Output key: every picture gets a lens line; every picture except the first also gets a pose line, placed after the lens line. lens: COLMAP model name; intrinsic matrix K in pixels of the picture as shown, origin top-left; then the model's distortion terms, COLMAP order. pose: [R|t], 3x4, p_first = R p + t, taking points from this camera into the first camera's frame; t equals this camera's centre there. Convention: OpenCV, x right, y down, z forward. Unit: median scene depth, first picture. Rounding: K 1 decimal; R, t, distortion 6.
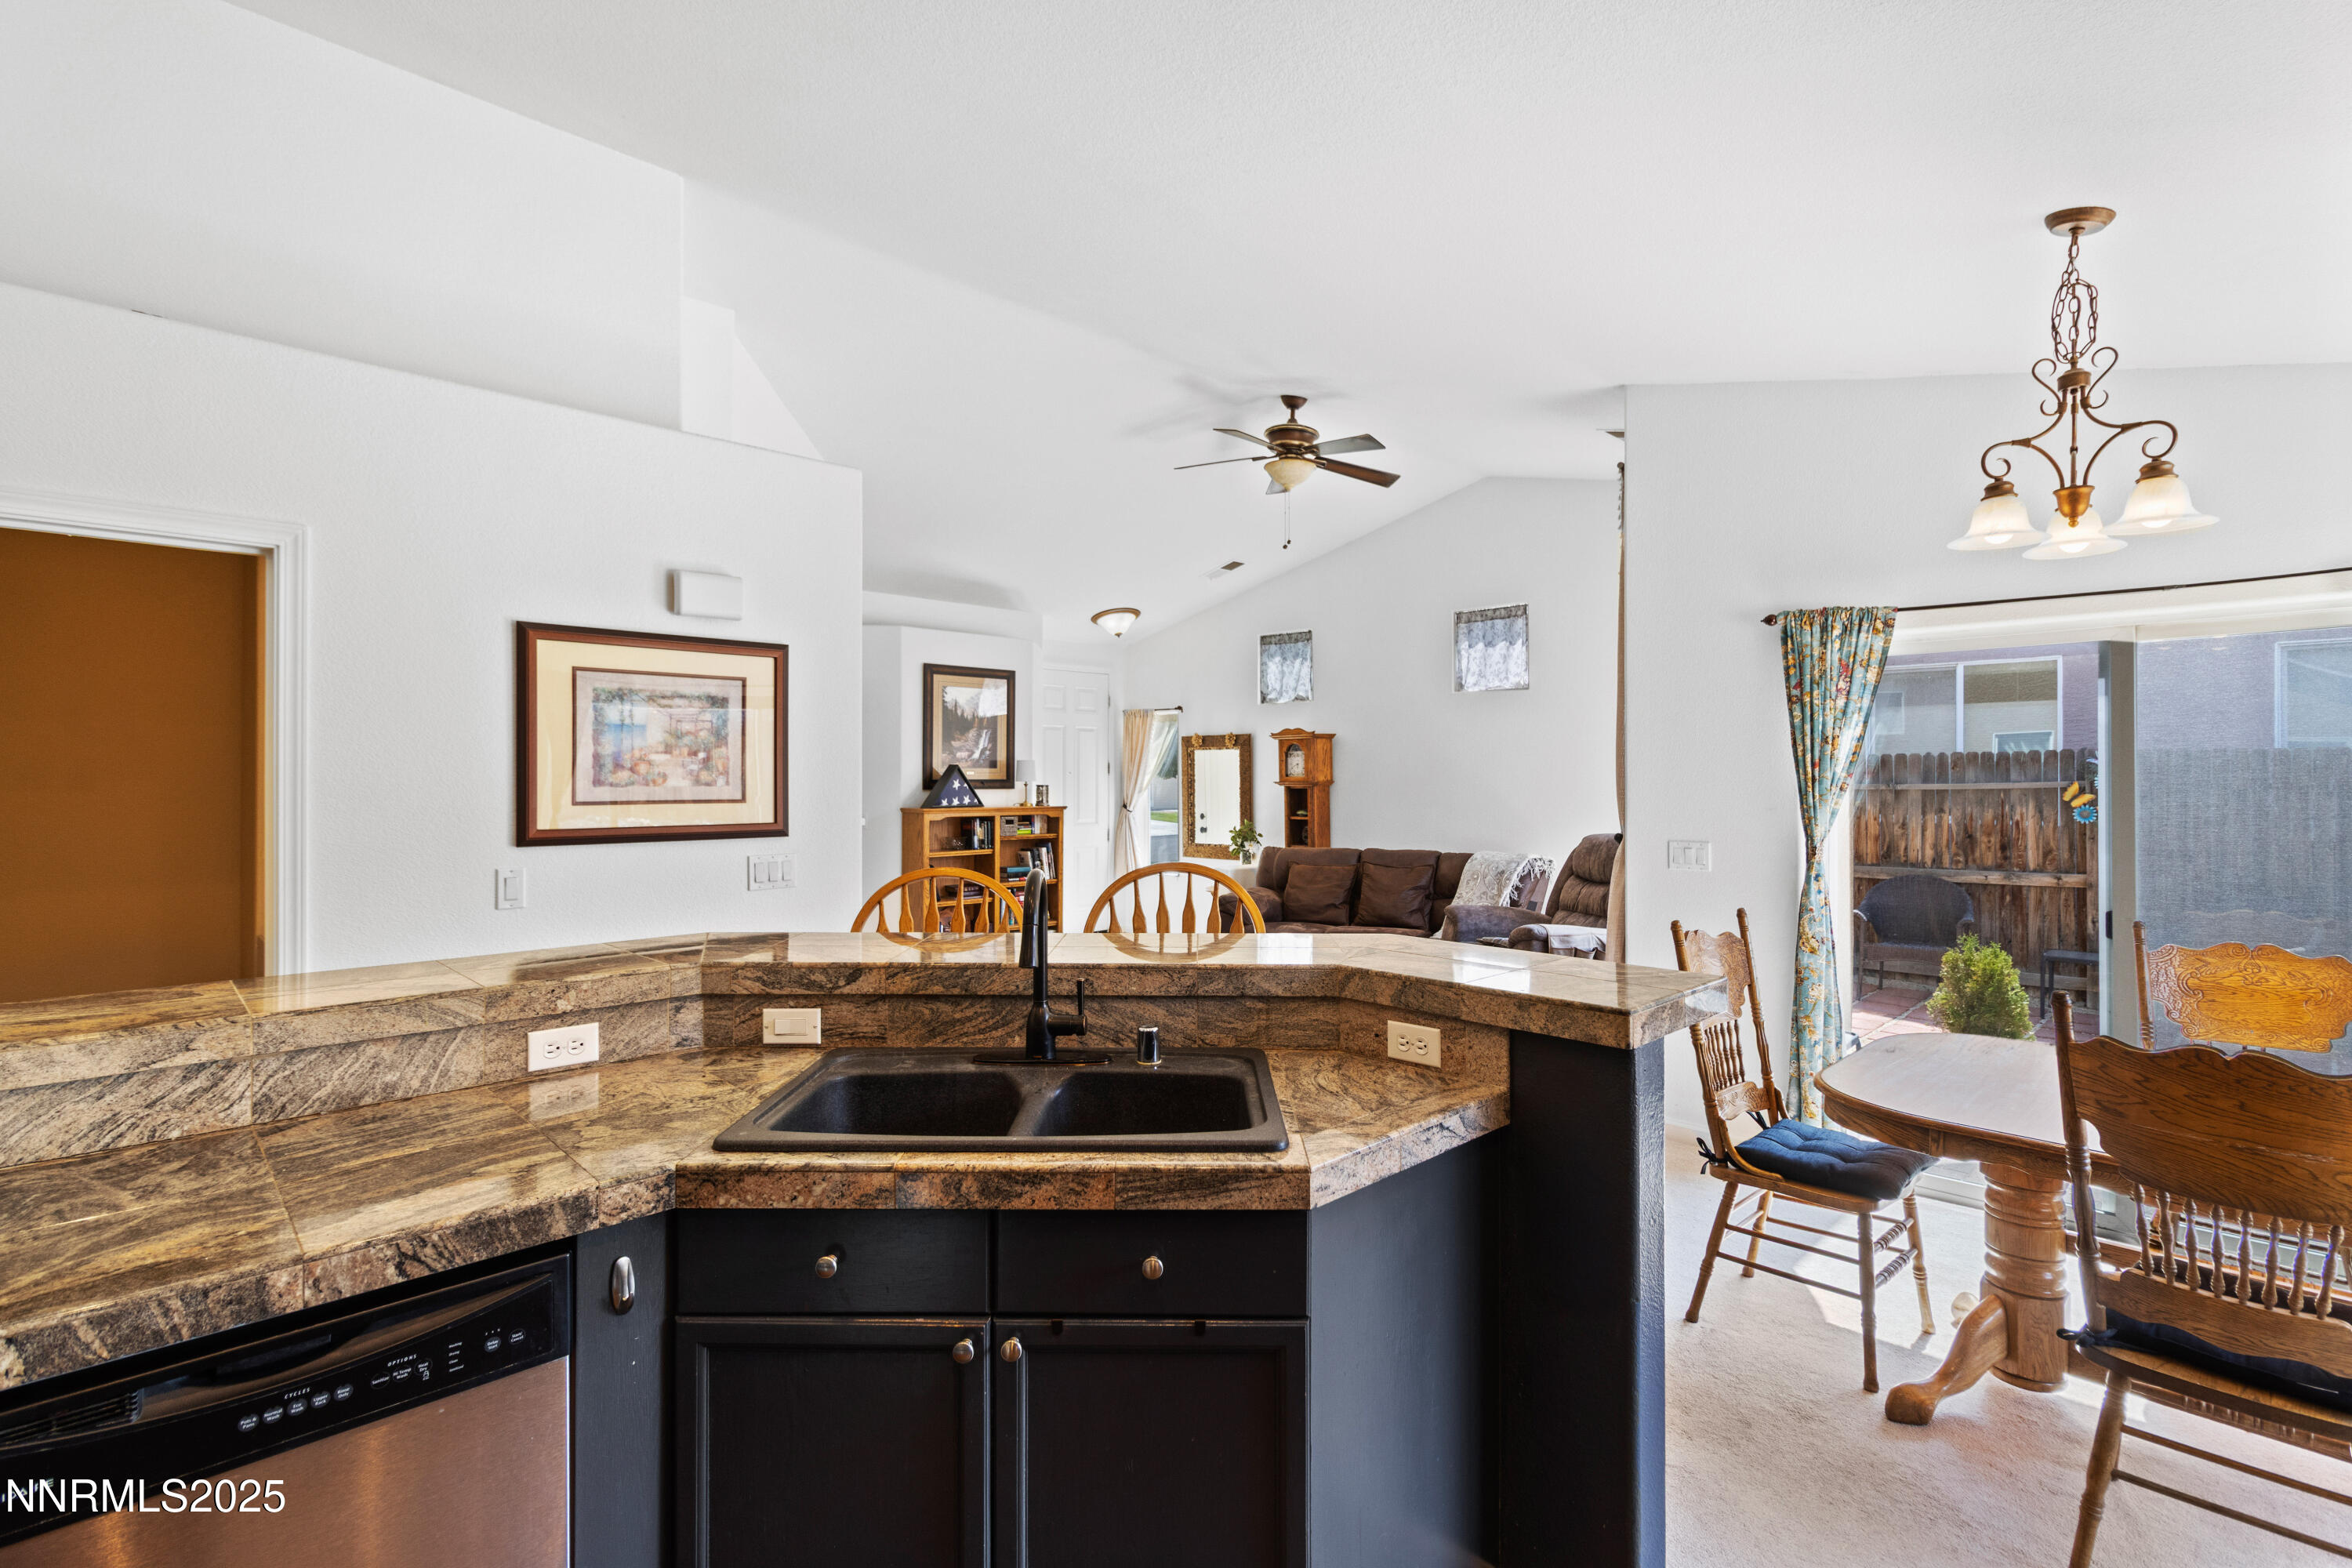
lens RADIAL K [[1088.5, 0, 1183.6], [0, 1088.5, 785.9], [0, 0, 1]] dist [0.001753, 0.000580]
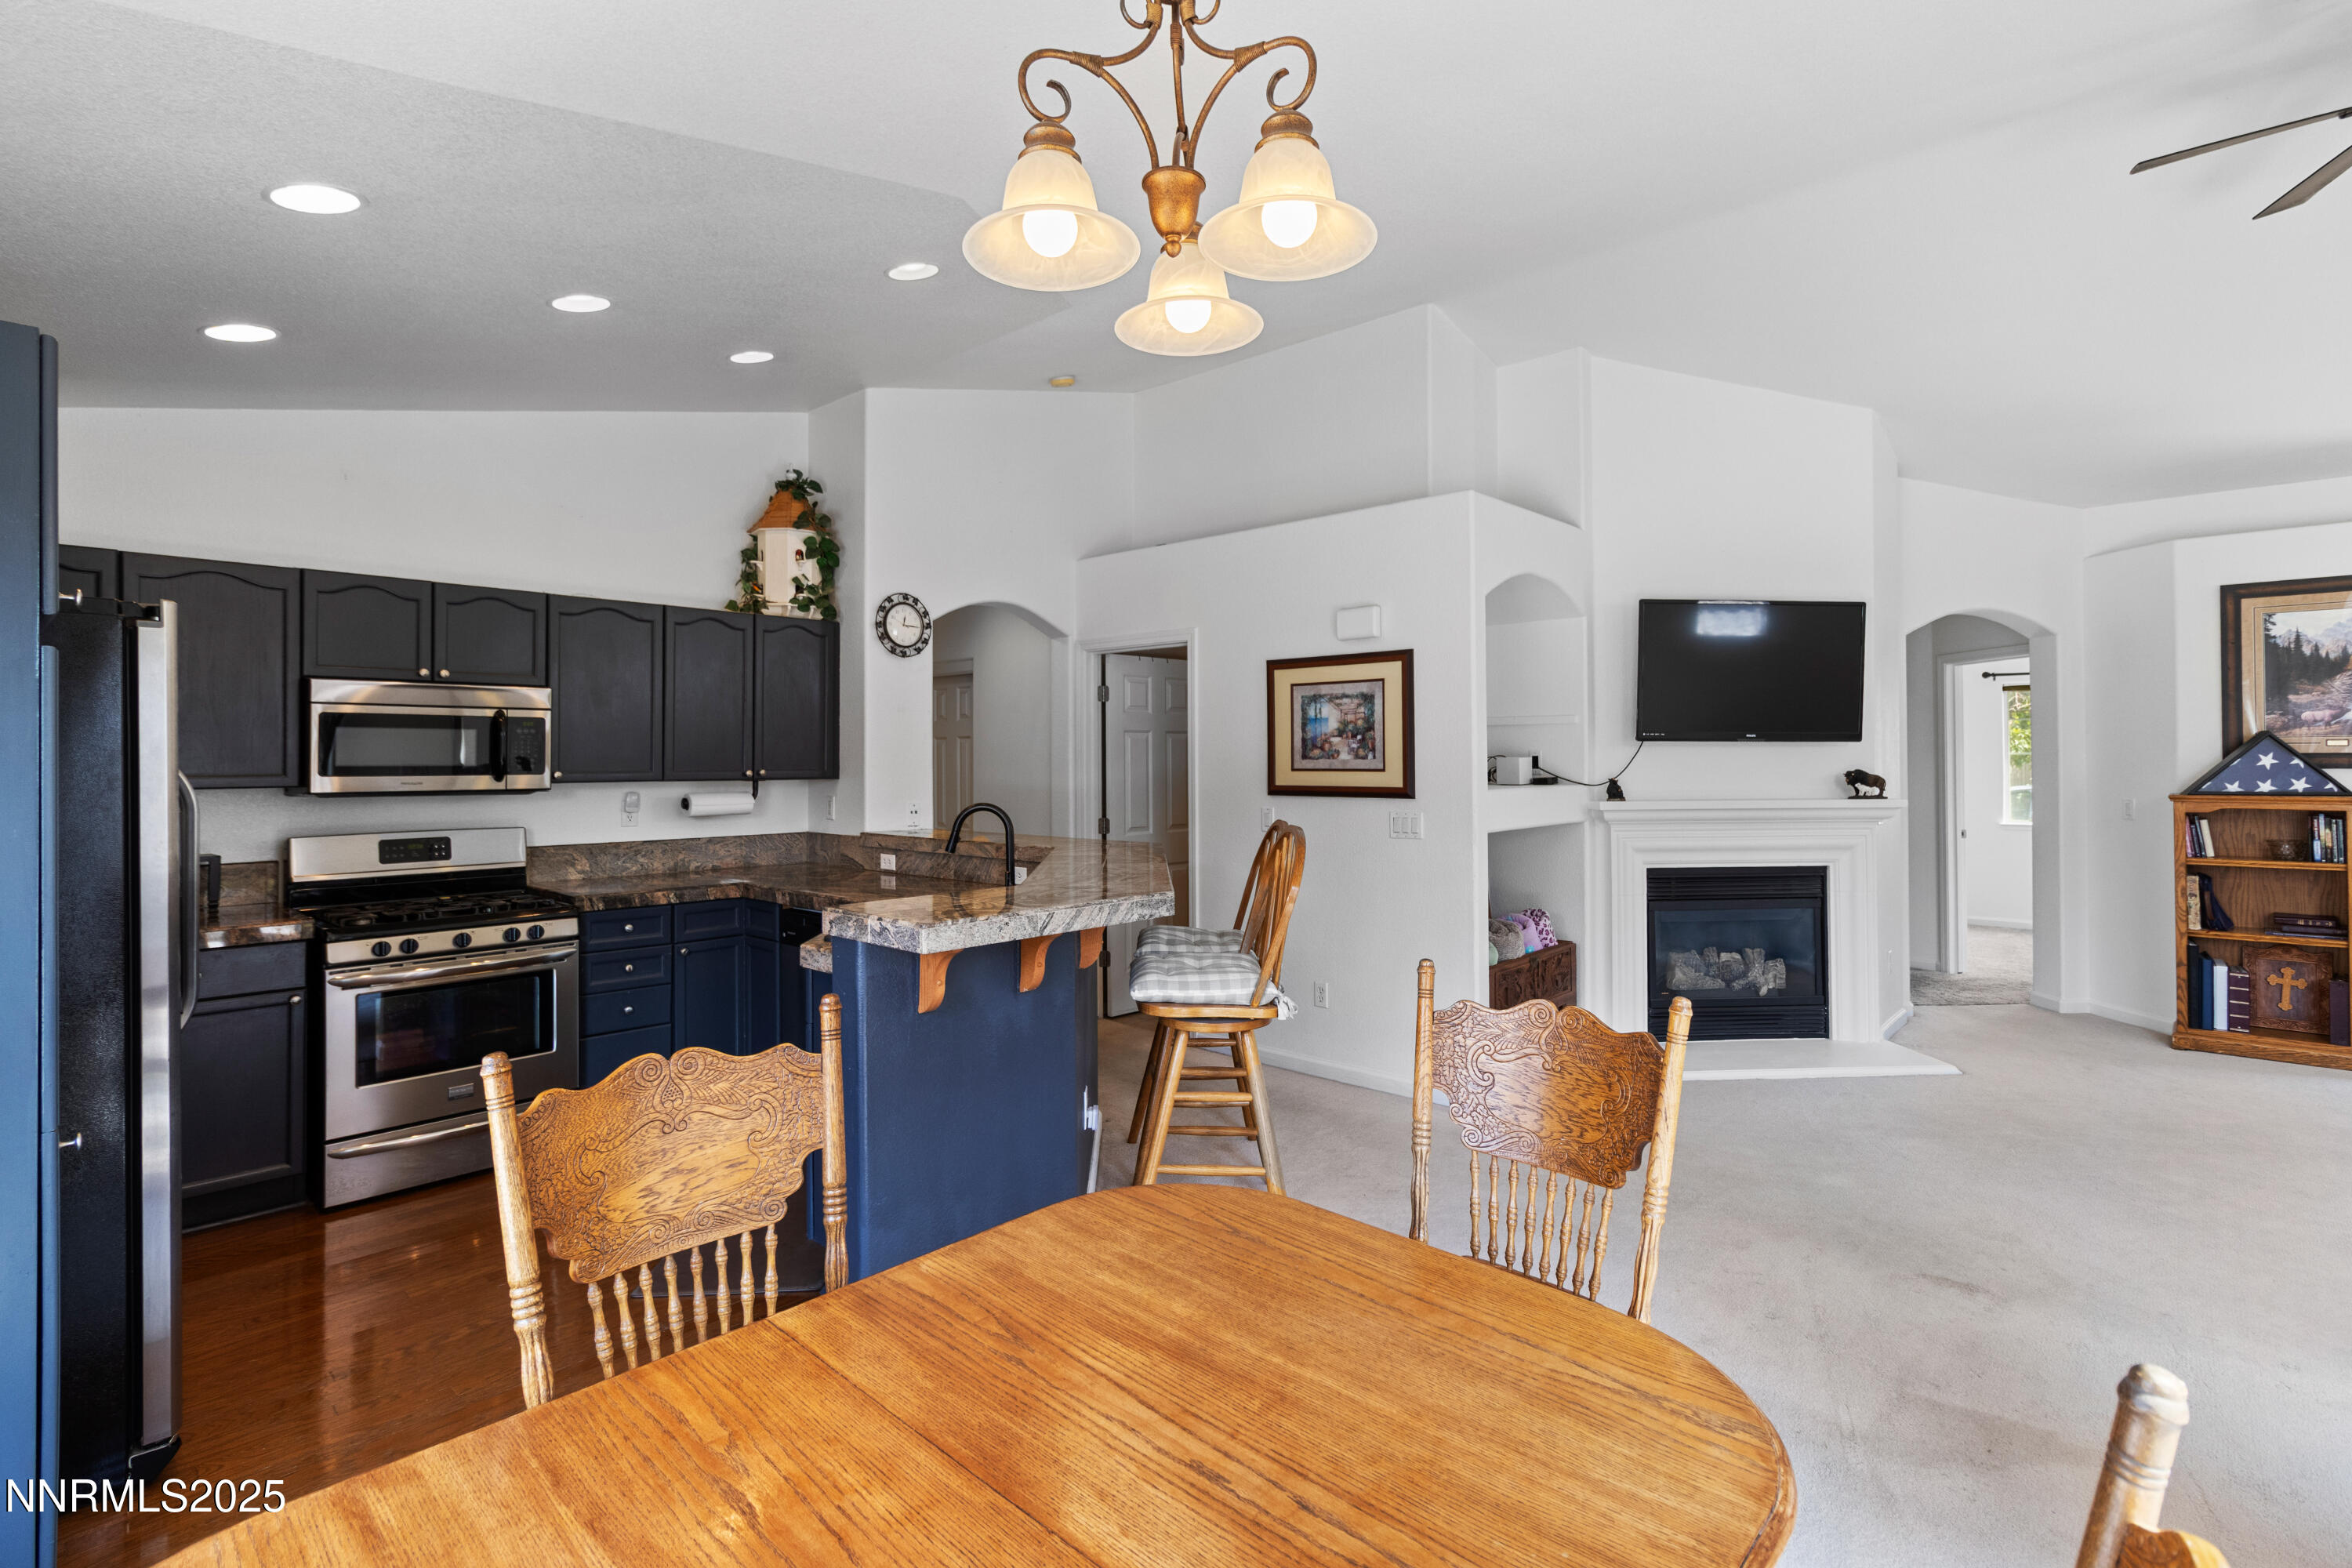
lens RADIAL K [[1104.5, 0, 1198.8], [0, 1104.5, 743.6], [0, 0, 1]] dist [0.002840, 0.000854]
pose [[0.065488, -0.013849, -0.997757, 0.415197], [-0.004192, 0.999891, -0.014154, 0.000681], [0.997845, 0.005109, 0.065423, 0.299429]]
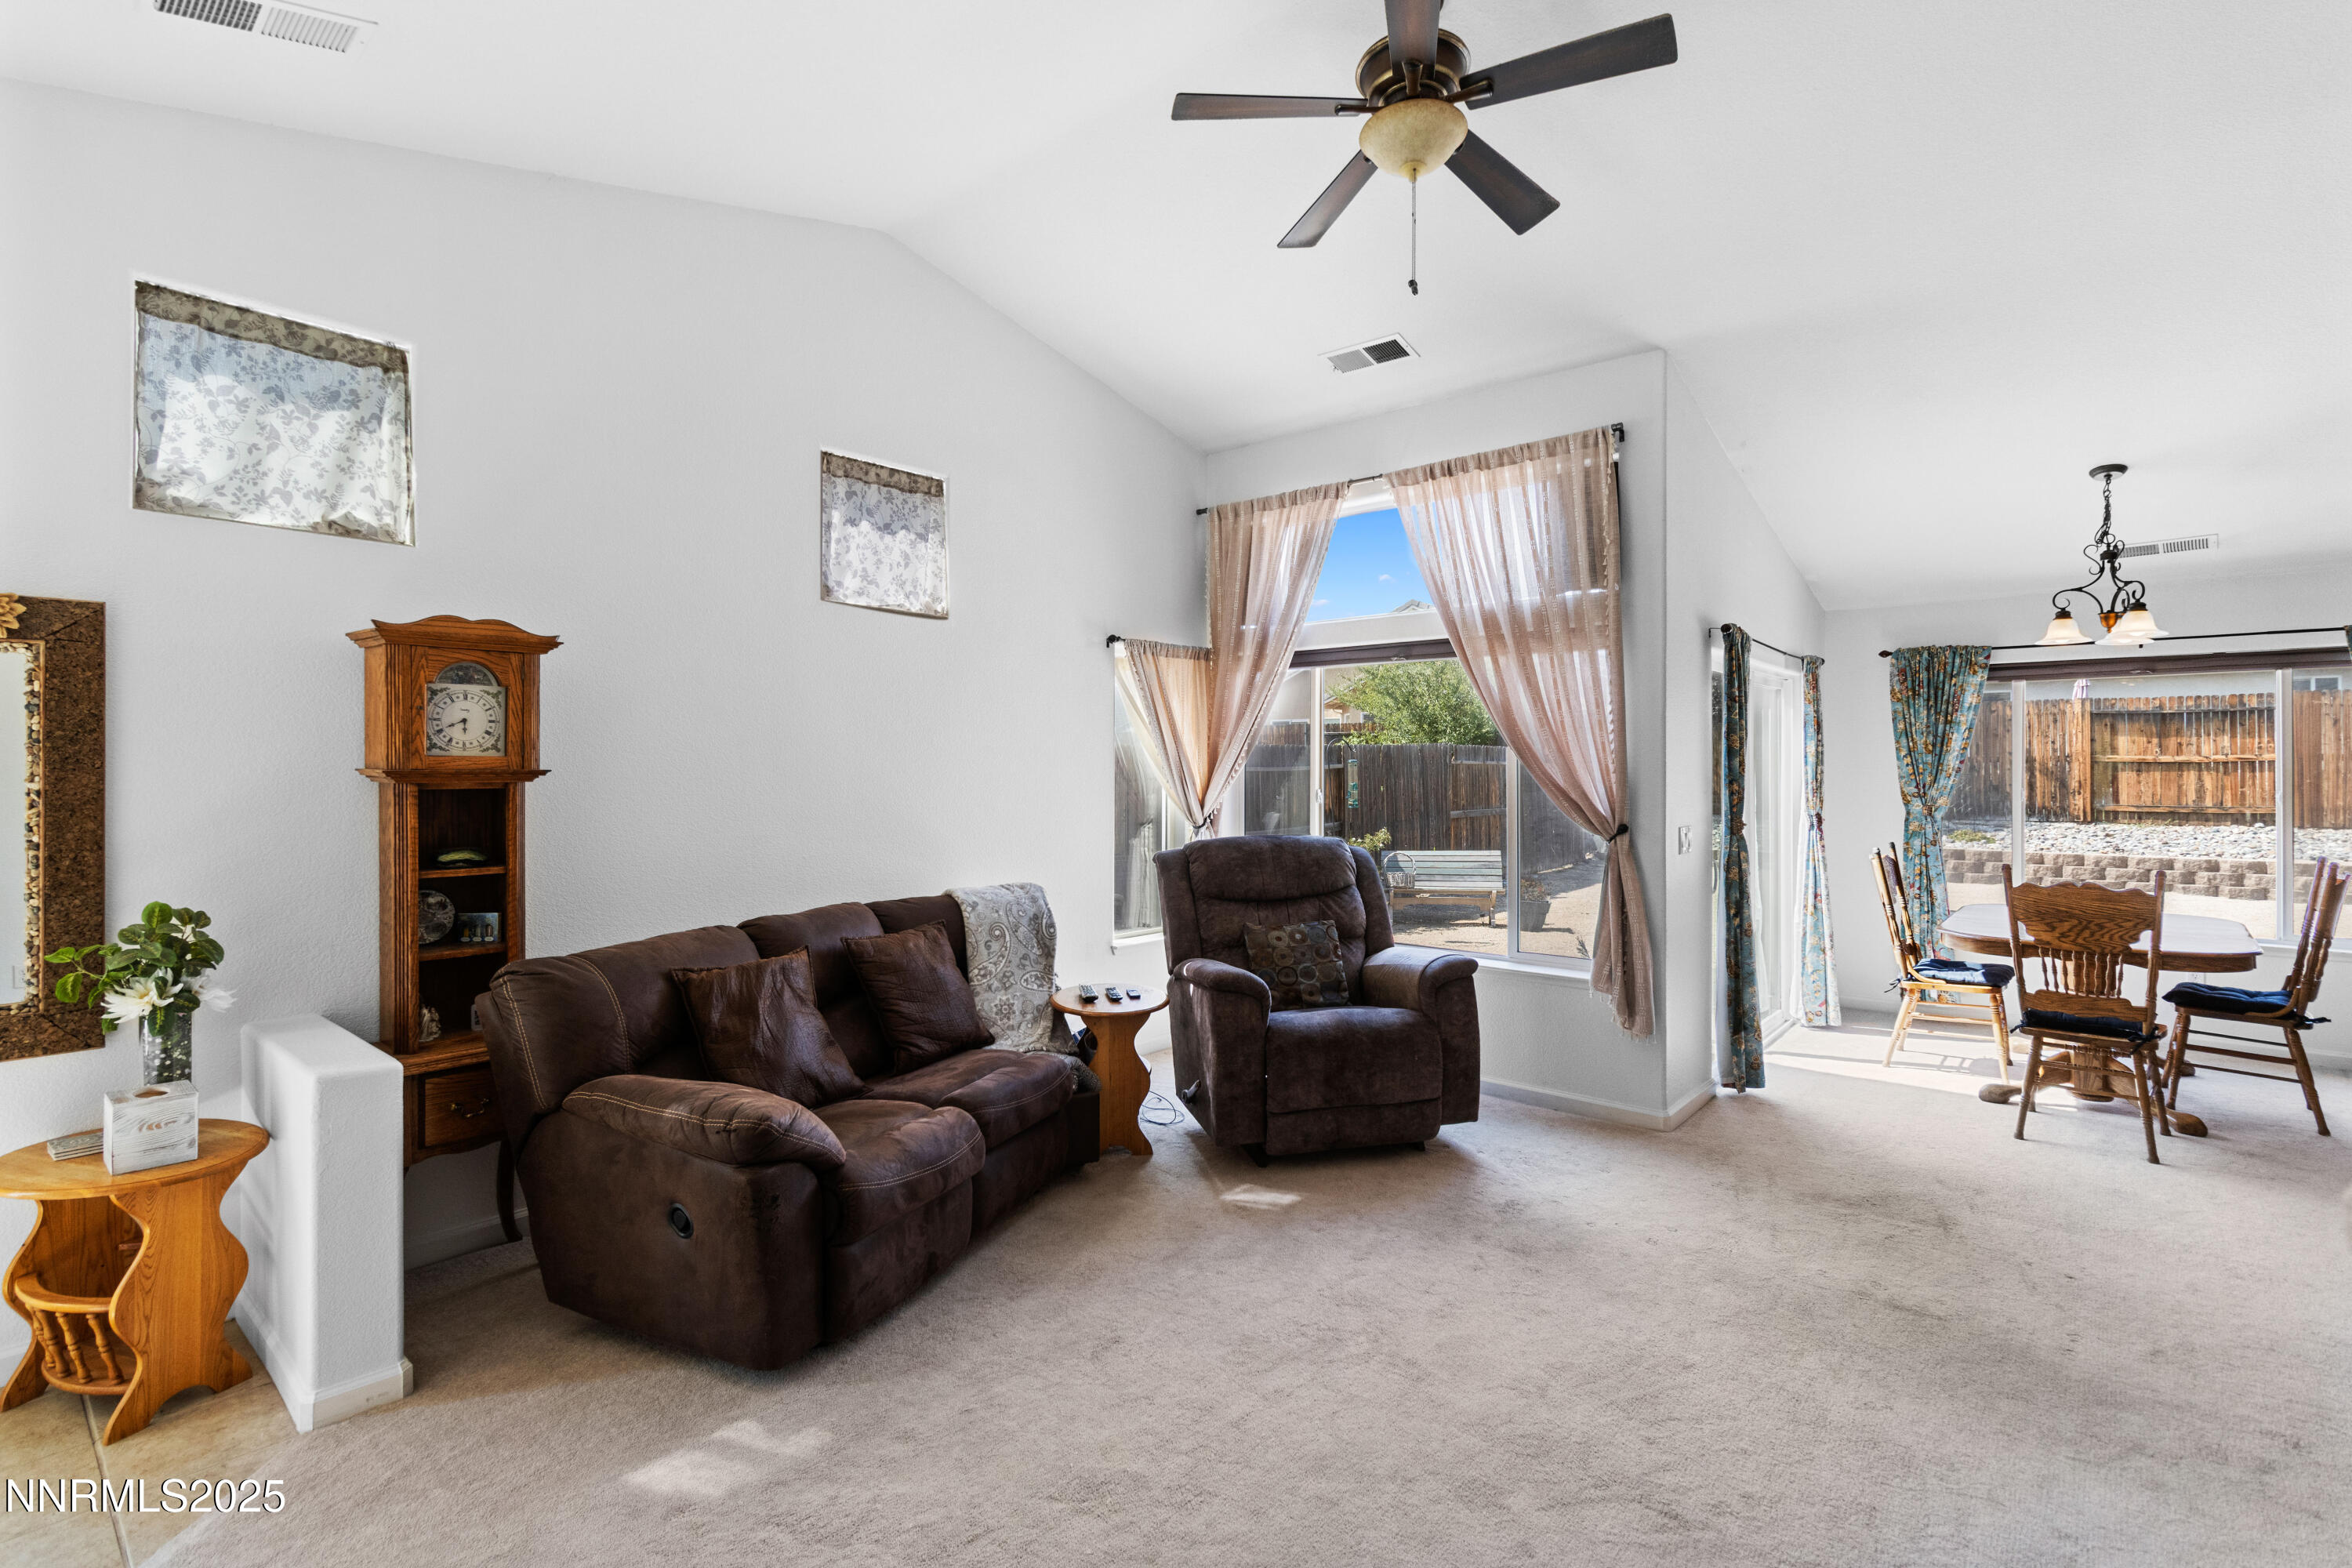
lens RADIAL K [[1101.3, 0, 1172.0], [0, 1101.3, 773.6], [0, 0, 1]] dist [0.005669, 0.000473]
pose [[-0.085515, -0.003474, 0.996331, -0.291686], [0.005570, 0.999977, 0.003965, -0.003140], [-0.996321, 0.005889, -0.085494, 0.855309]]
